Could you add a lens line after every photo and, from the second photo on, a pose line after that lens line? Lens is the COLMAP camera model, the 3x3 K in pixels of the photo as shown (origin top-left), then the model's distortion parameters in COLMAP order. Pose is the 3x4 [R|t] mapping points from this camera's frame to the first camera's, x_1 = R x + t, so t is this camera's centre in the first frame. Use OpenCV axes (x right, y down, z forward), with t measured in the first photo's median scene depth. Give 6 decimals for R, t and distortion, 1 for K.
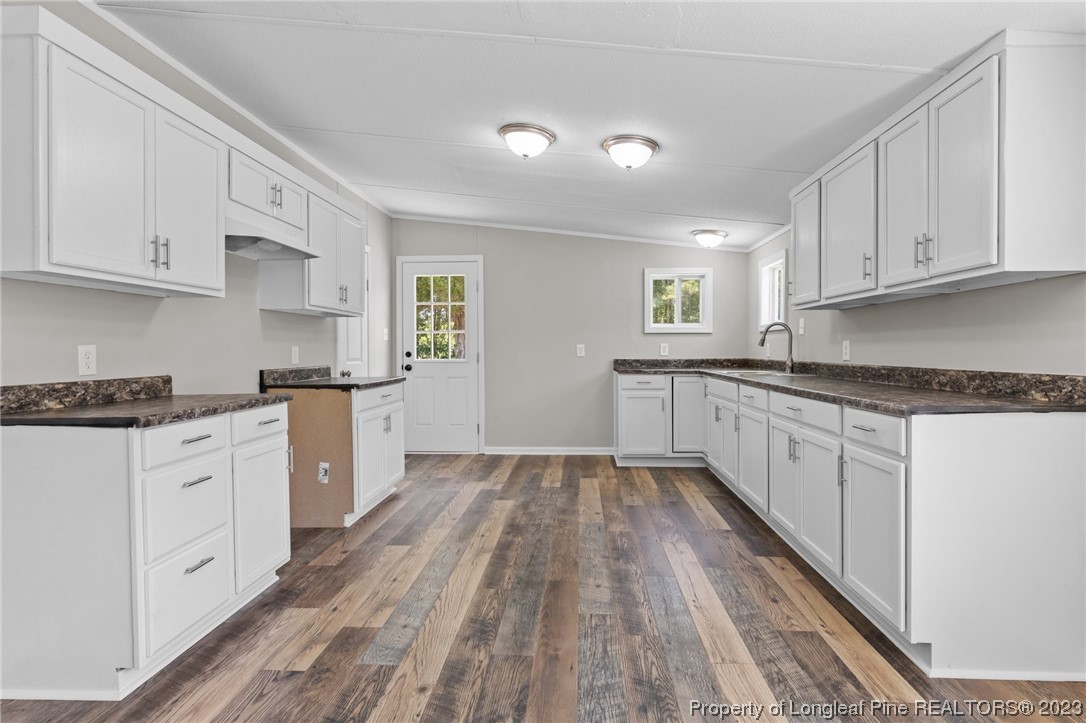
lens RADIAL K [[550.7, 0, 543.9], [0, 550.7, 357.2], [0, 0, 1]] dist [-0.003005, -0.000703]
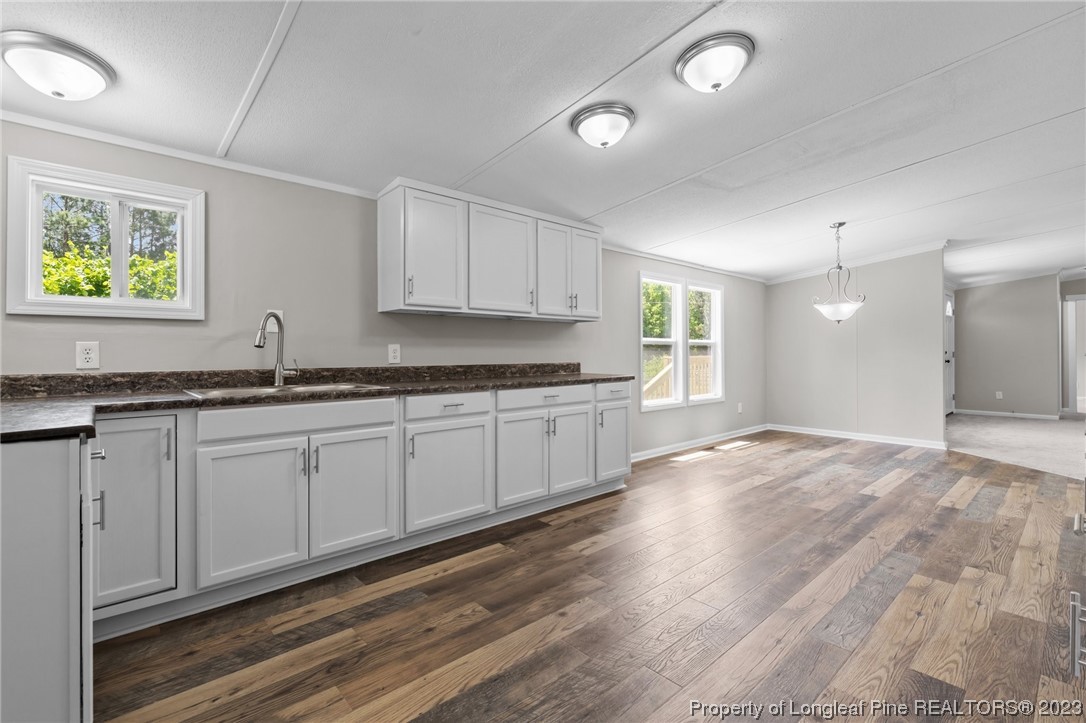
lens RADIAL K [[510.6, 0, 540.4], [0, 510.6, 350.8], [0, 0, 1]] dist [0.002244, 0.000262]
pose [[-0.727082, 0.007261, 0.686512, -0.406980], [0.013818, 0.999896, 0.004060, -0.023681], [-0.686412, 0.012438, -0.727107, 2.057873]]
